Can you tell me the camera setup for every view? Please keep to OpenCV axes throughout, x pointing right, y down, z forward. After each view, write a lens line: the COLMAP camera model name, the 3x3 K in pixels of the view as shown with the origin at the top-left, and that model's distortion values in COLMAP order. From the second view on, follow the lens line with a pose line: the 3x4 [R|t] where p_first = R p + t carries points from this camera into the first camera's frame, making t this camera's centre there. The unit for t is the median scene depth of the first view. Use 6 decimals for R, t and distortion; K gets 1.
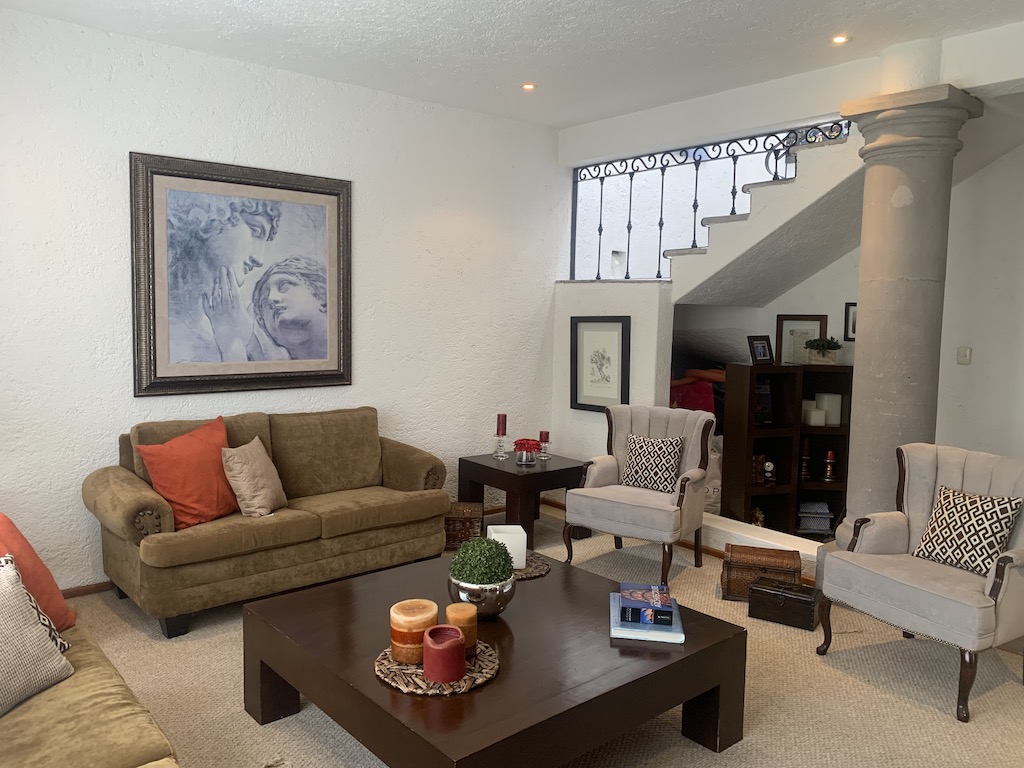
lens RADIAL K [[781.8, 0, 504.7], [0, 781.8, 390.5], [0, 0, 1]] dist [0.042927, -0.068487]
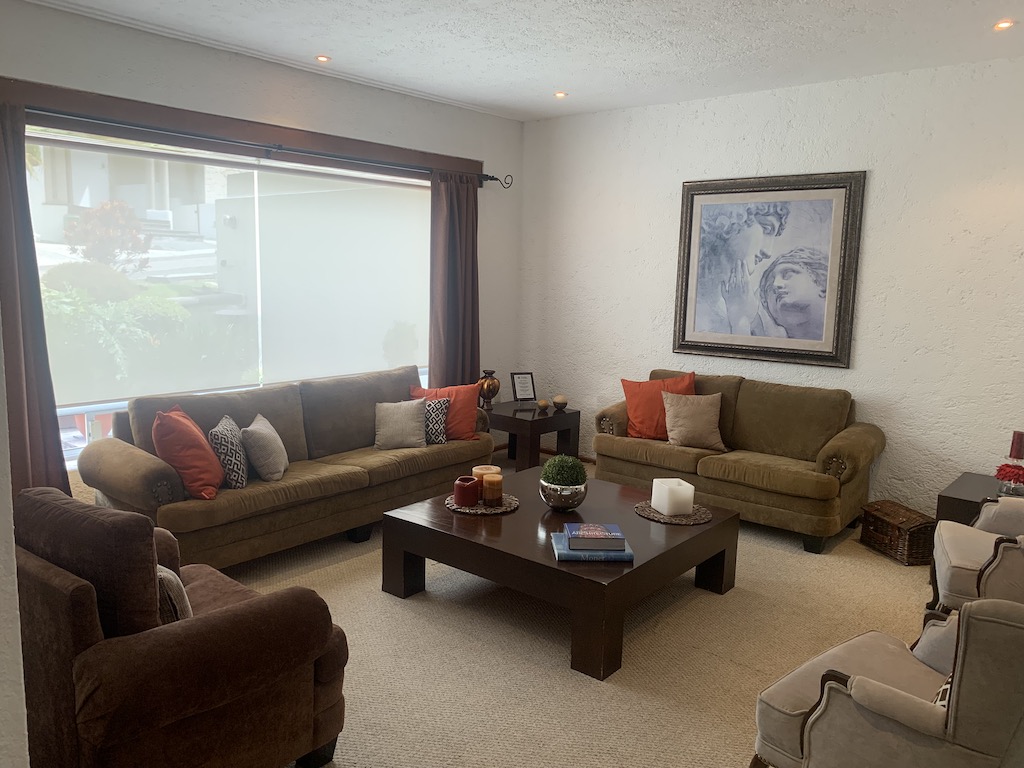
lens RADIAL K [[781.8, 0, 504.7], [0, 781.8, 390.5], [0, 0, 1]] dist [0.042927, -0.068487]
pose [[0.172099, 0.129848, -0.976484, 0.825232], [-0.128603, 0.985752, 0.108415, -0.036430], [0.976649, 0.106920, 0.186346, 0.403767]]
